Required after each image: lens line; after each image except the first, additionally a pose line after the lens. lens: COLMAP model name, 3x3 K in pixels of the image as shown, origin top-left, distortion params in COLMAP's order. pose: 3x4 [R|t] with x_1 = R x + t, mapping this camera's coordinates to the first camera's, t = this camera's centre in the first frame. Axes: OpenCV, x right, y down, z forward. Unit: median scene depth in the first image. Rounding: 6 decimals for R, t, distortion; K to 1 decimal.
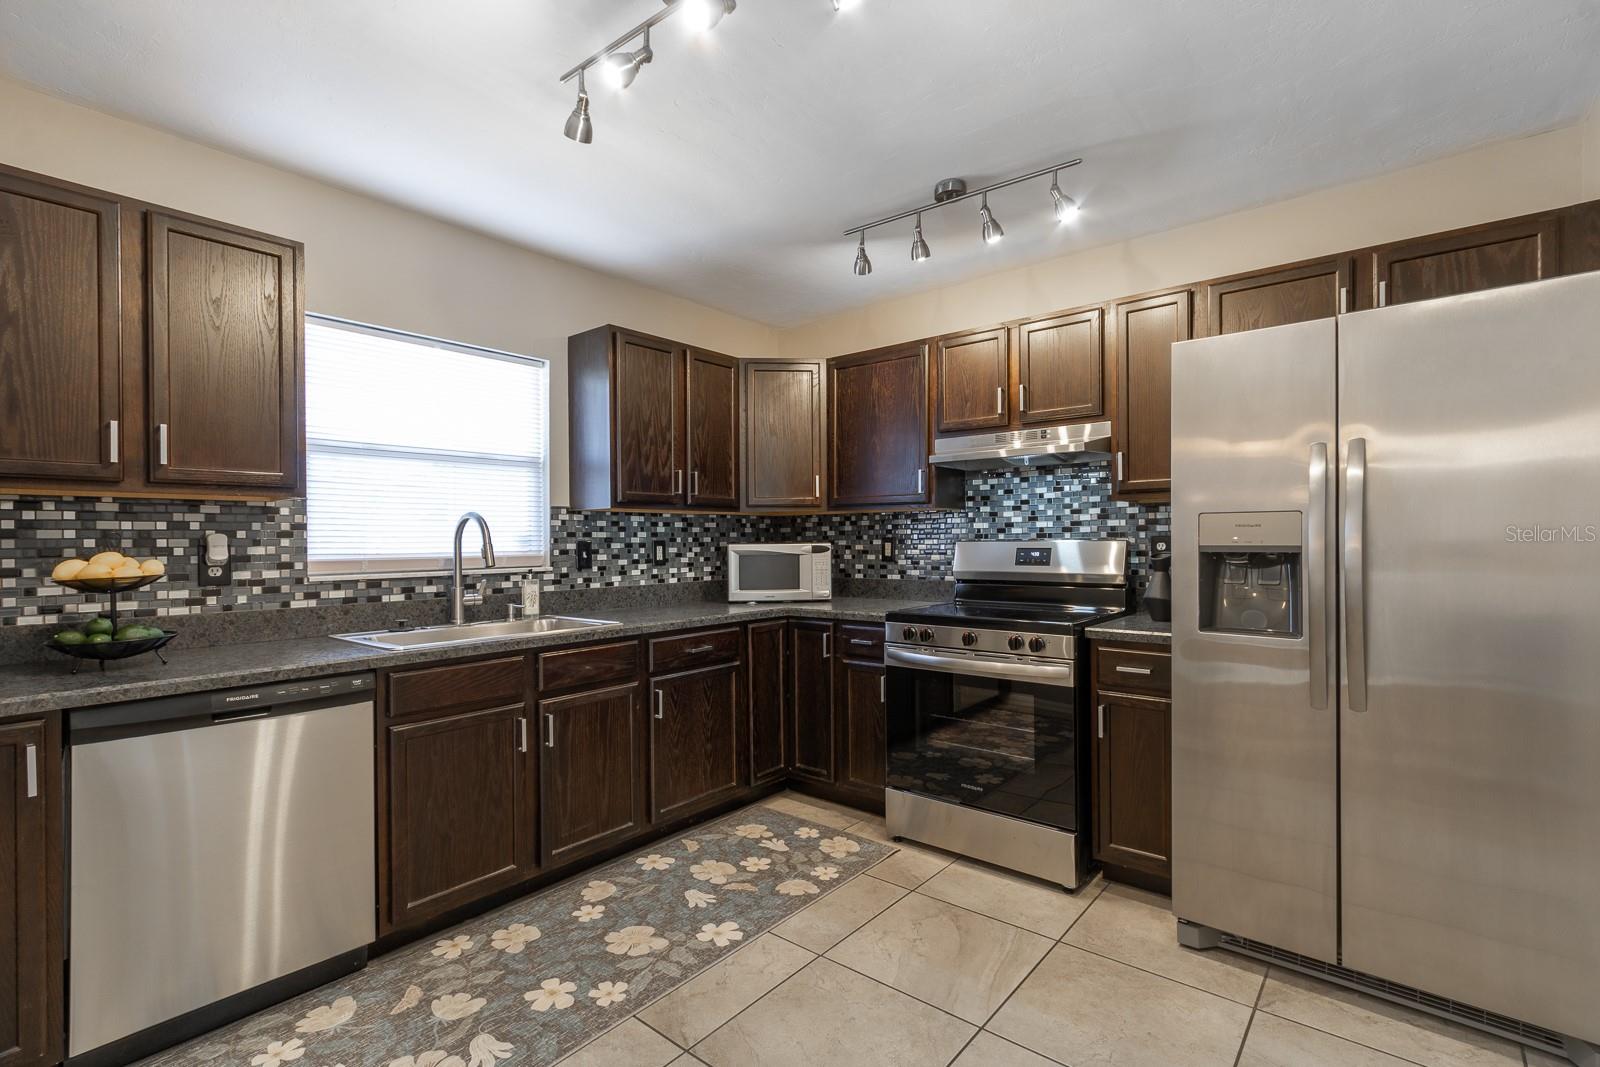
lens RADIAL K [[729.5, 0, 822.6], [0, 729.5, 537.6], [0, 0, 1]] dist [0.002276, -0.002059]
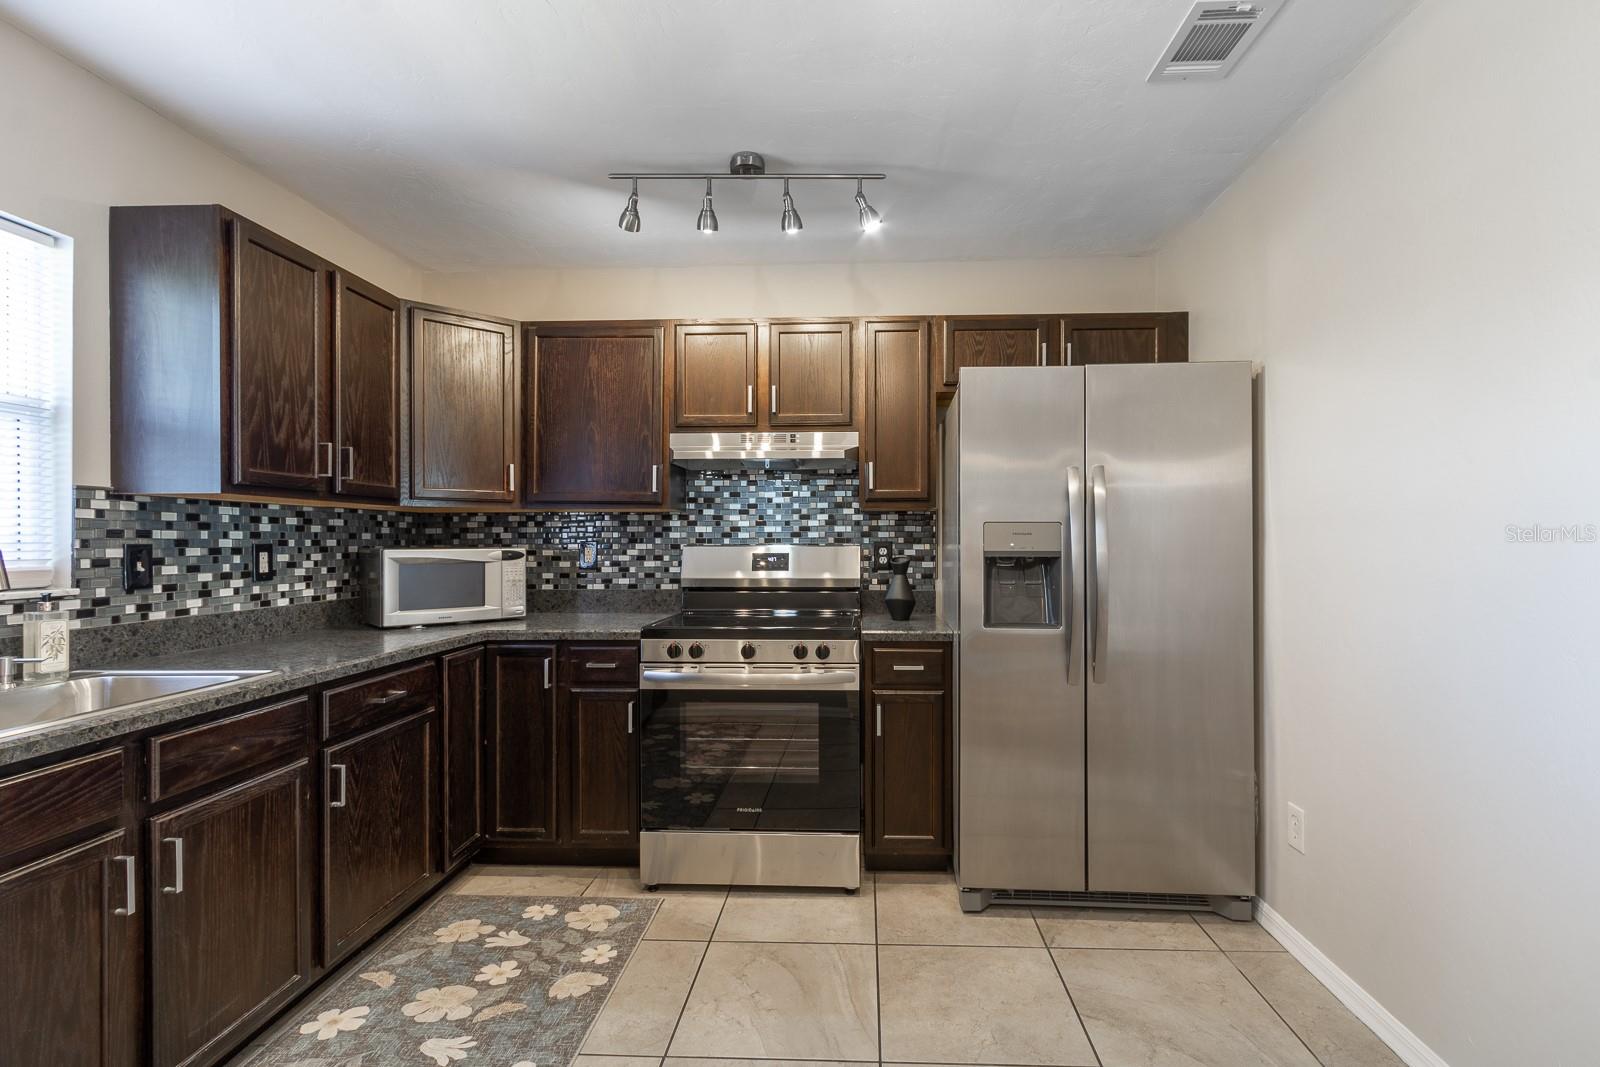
lens RADIAL K [[729.5, 0, 807.6], [0, 729.5, 538.6], [0, 0, 1]] dist [0.002276, -0.002059]
pose [[0.803160, 0.008201, 0.595707, -0.269884], [-0.005387, 0.999964, -0.006504, 0.000852], [-0.595739, 0.002014, 0.803175, 0.188752]]
